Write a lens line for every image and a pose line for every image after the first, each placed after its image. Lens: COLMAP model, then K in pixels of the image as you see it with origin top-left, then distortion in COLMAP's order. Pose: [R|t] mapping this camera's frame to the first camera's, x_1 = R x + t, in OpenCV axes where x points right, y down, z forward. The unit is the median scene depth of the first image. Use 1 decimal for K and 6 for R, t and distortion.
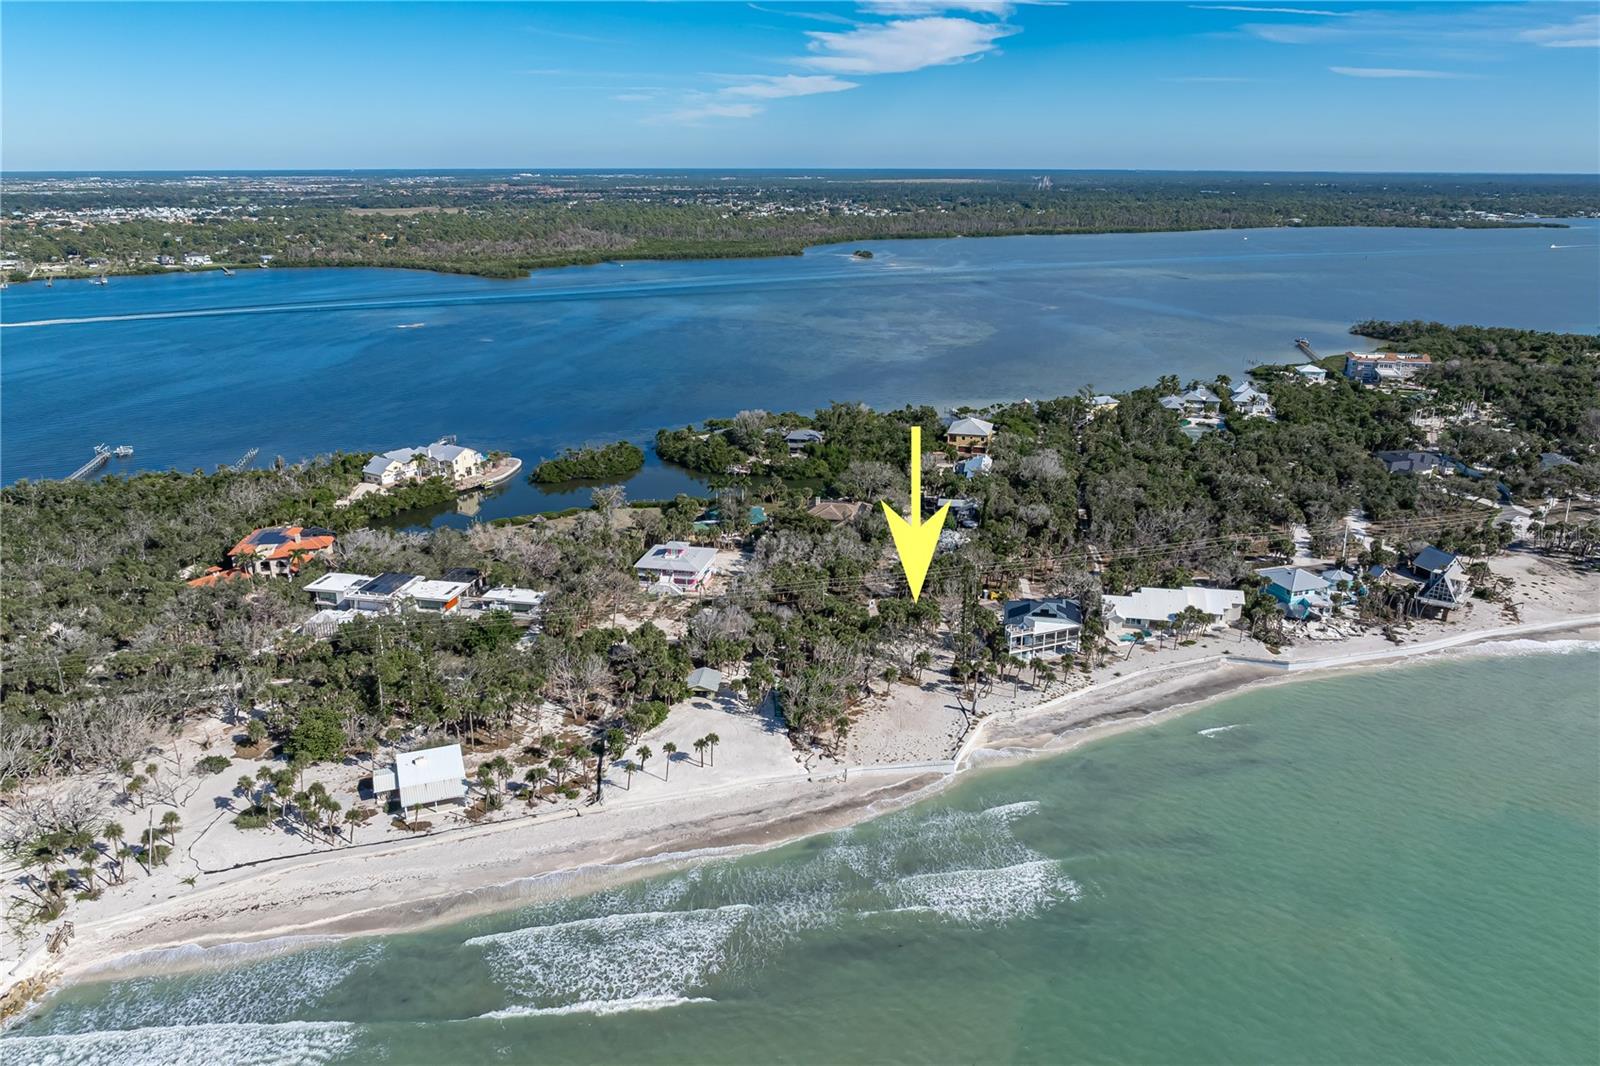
lens RADIAL K [[1125.4, 0, 806.4], [0, 1125.4, 520.3], [0, 0, 1]] dist [-0.030416, 0.011431]
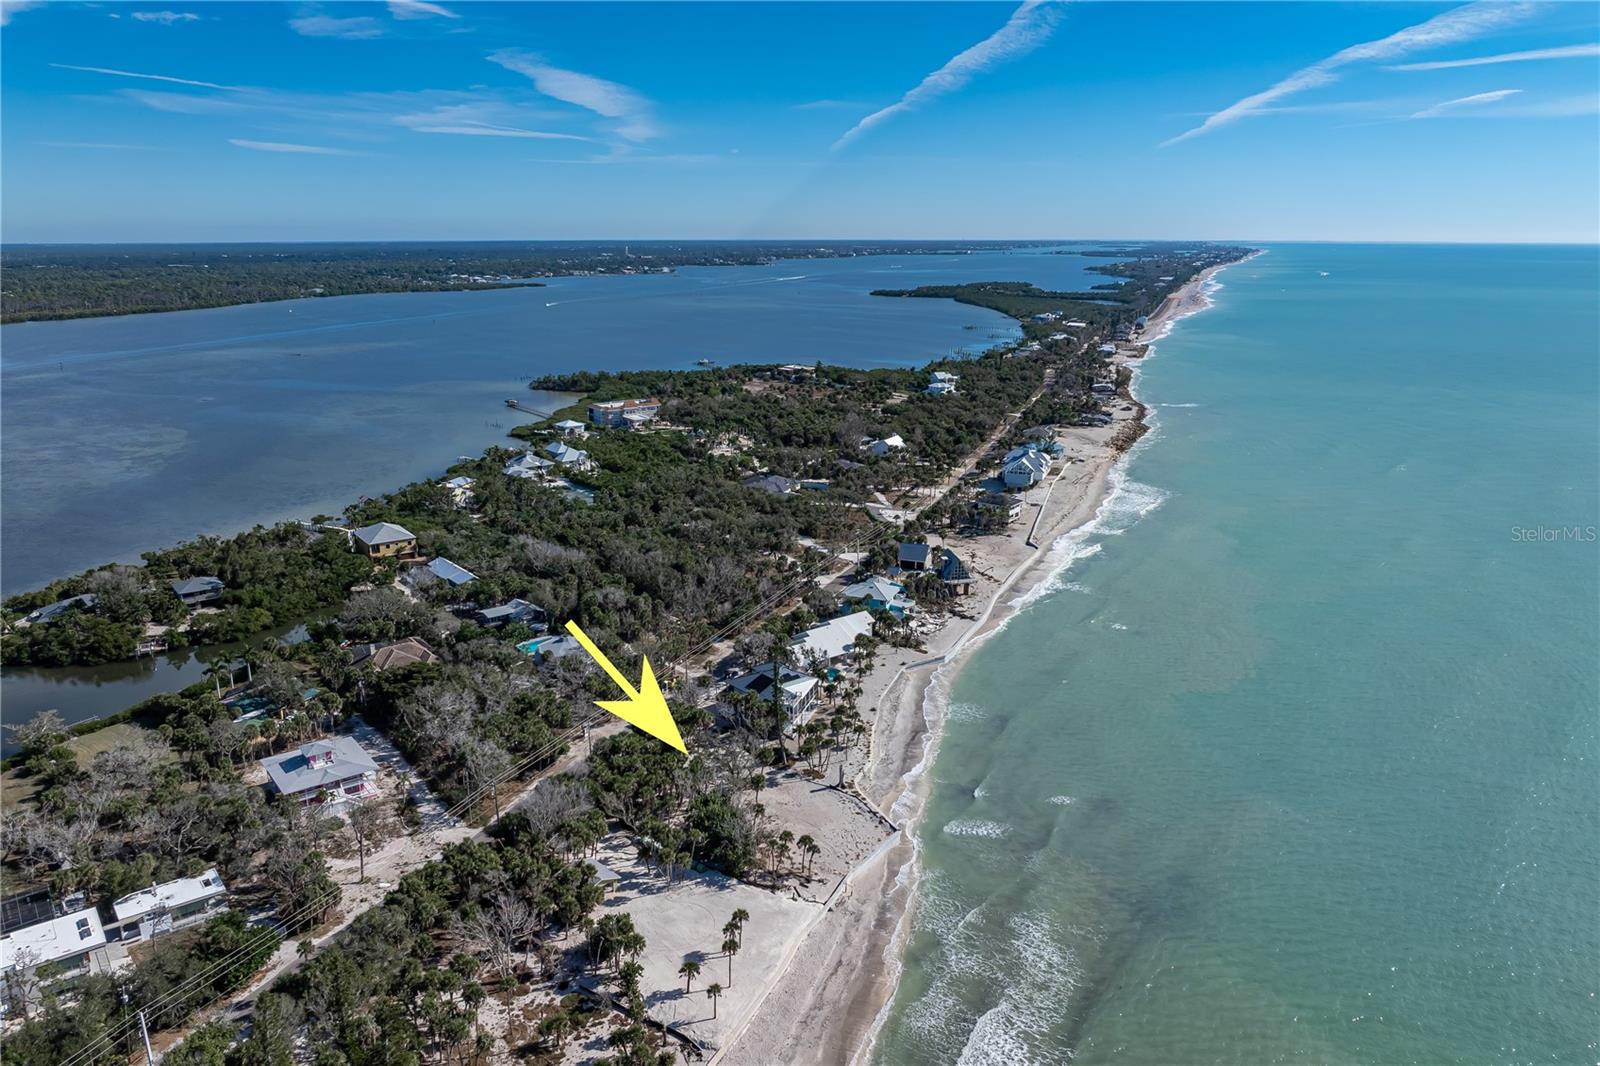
lens RADIAL K [[1125.4, 0, 811.4], [0, 1125.4, 527.3], [0, 0, 1]] dist [-0.030416, 0.011431]
pose [[0.643528, -0.191937, 0.740967, -0.327592], [0.230809, 0.971649, 0.051234, -0.062820], [-0.729794, 0.138051, 0.669584, 0.192262]]
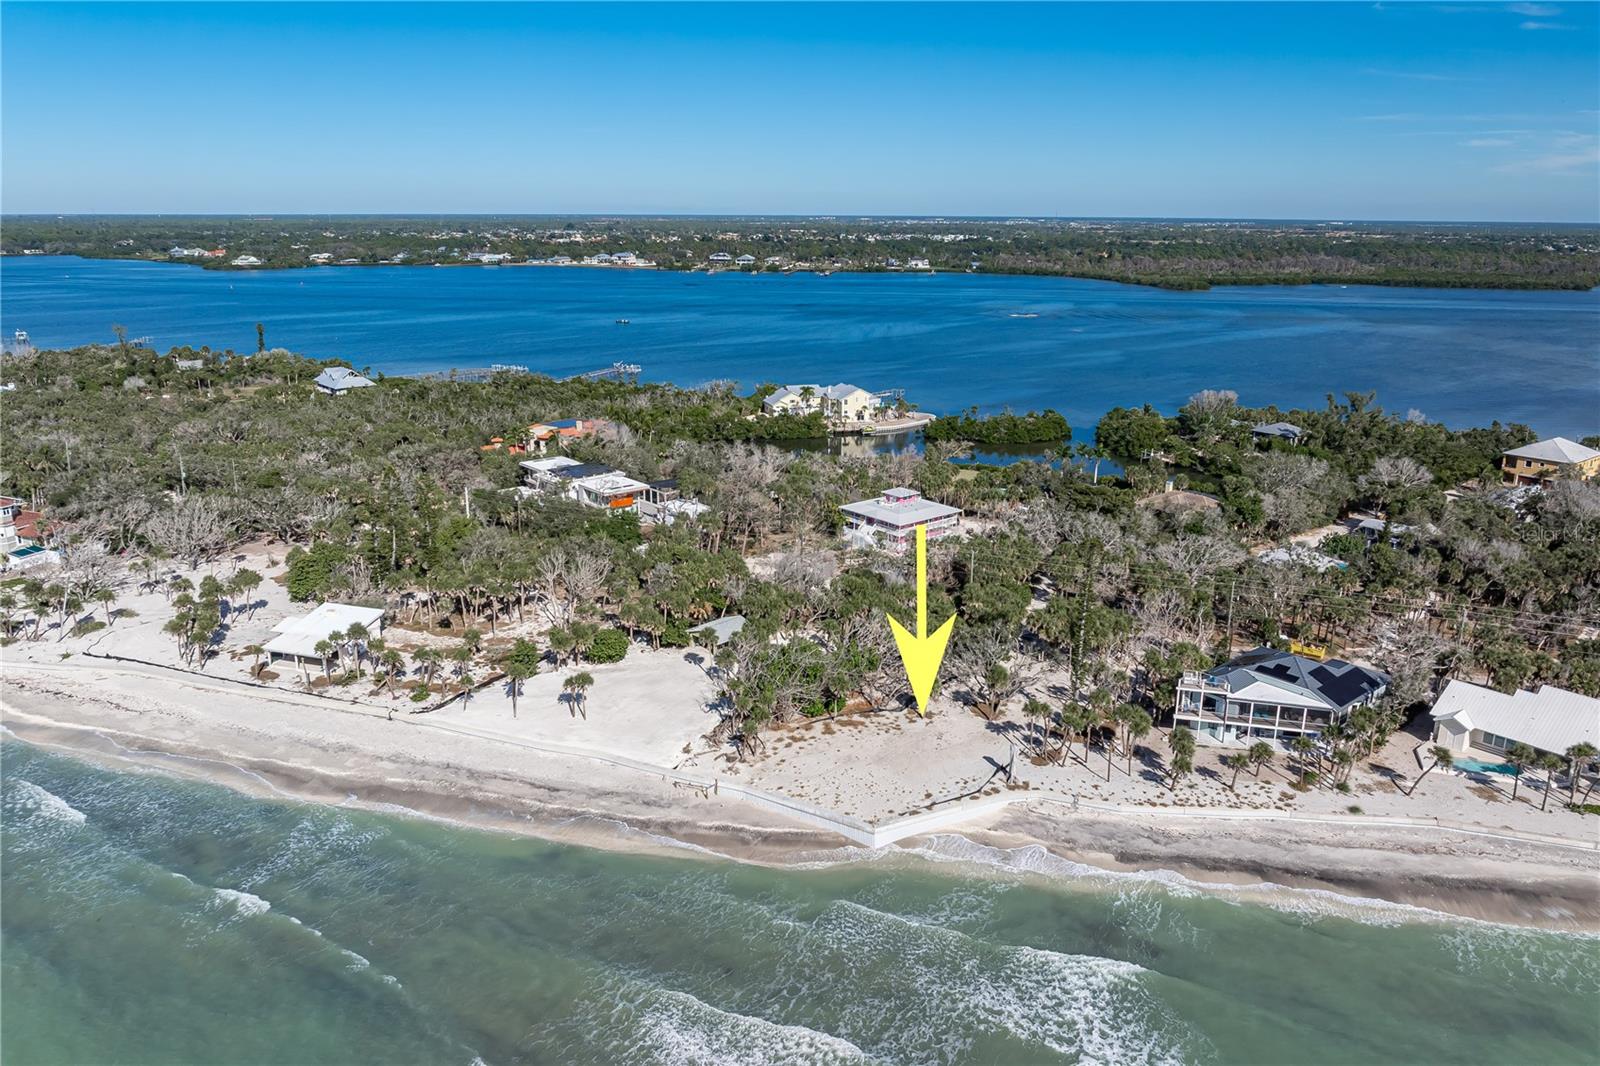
lens RADIAL K [[1125.4, 0, 805.4], [0, 1125.4, 520.5], [0, 0, 1]] dist [-0.030416, 0.011431]
pose [[0.779103, 0.167533, -0.604095, 0.232896], [-0.192967, 0.980932, 0.023172, 0.027777], [0.596458, 0.098517, 0.796575, 0.271029]]
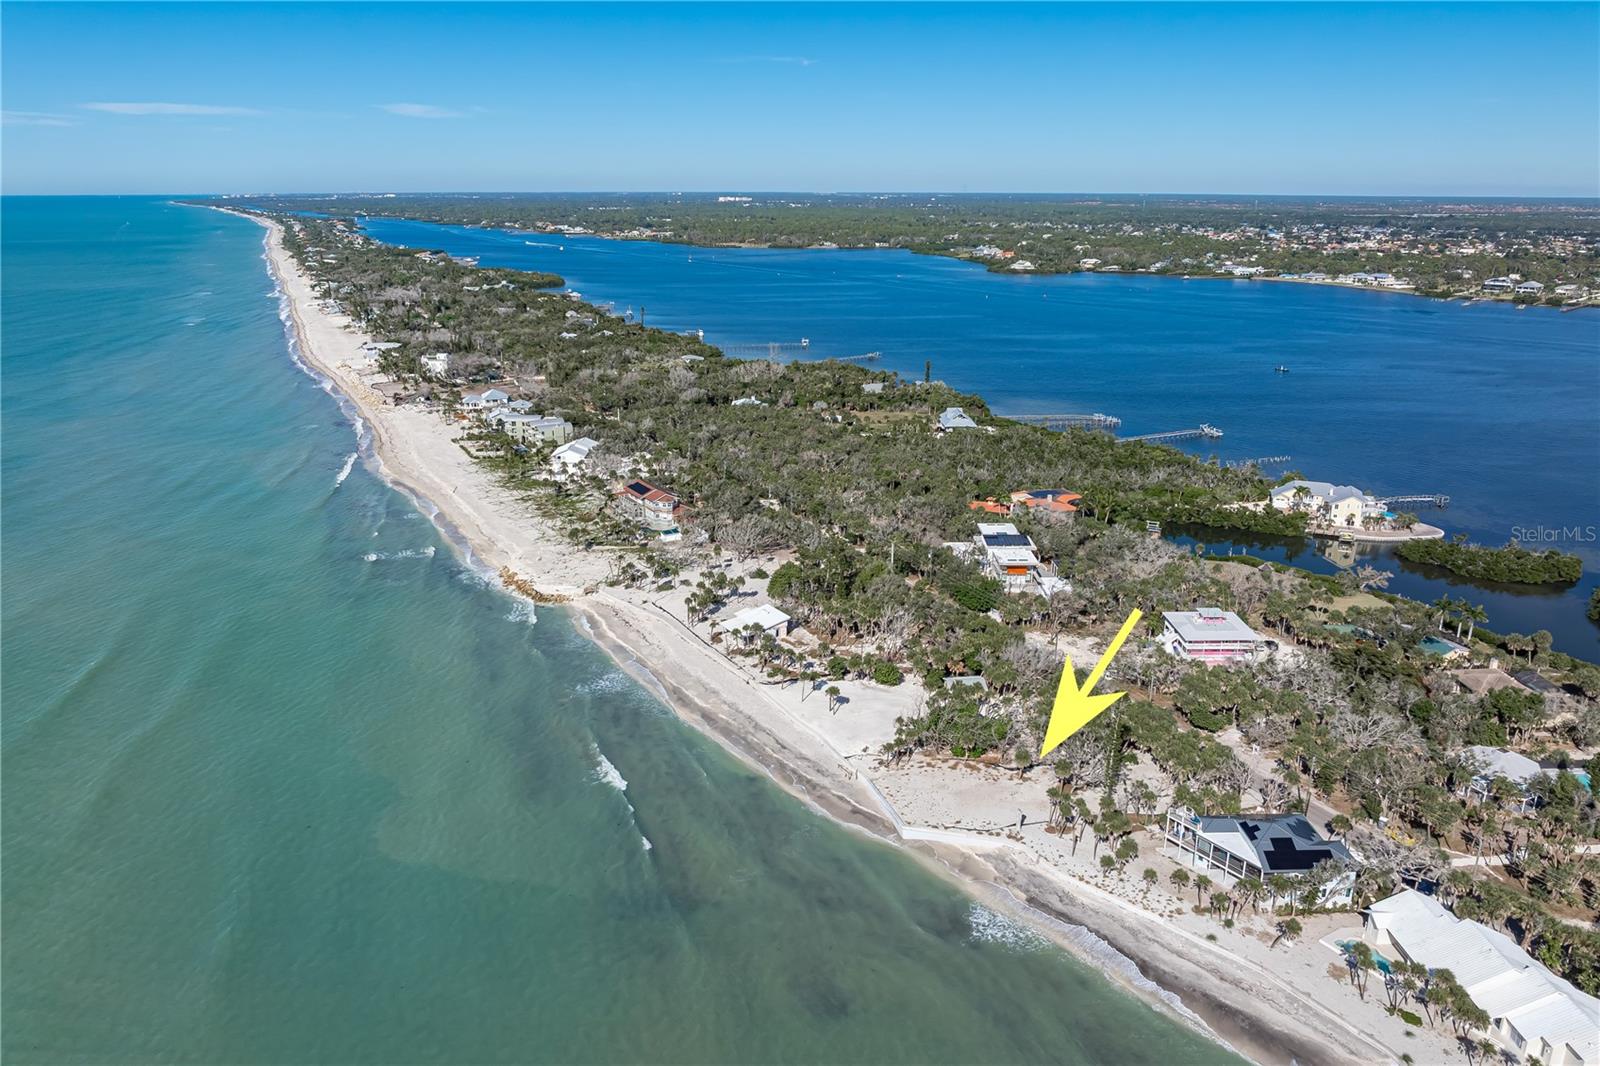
lens RADIAL K [[1125.4, 0, 802.0], [0, 1125.4, 523.5], [0, 0, 1]] dist [-0.030416, 0.011431]
pose [[0.198851, 0.278033, -0.939764, 0.507938], [-0.296196, 0.931120, 0.212801, -0.108766], [0.934198, 0.236038, 0.267506, 0.329108]]
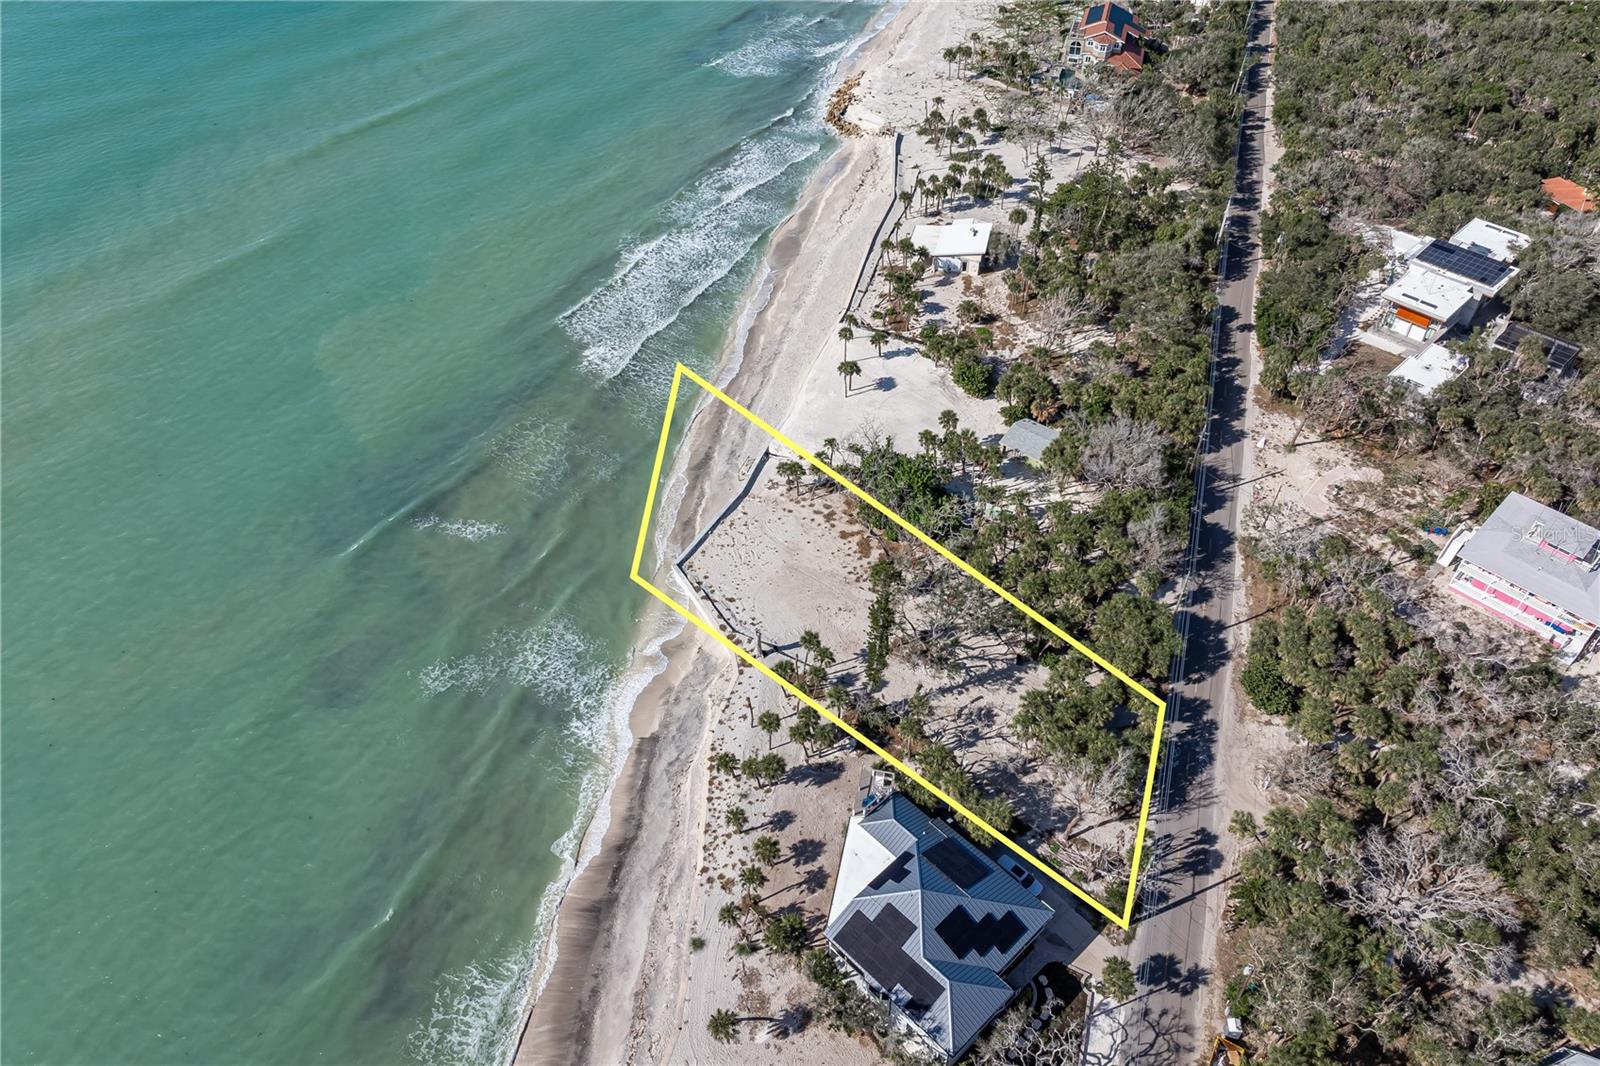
lens RADIAL K [[1125.4, 0, 799.2], [0, 1125.4, 535.6], [0, 0, 1]] dist [-0.030416, 0.011431]
pose [[-0.577851, 0.555841, -0.597603, 0.273959], [-0.250751, 0.575899, 0.778116, -0.204194], [0.776668, 0.599484, -0.193406, 0.646065]]
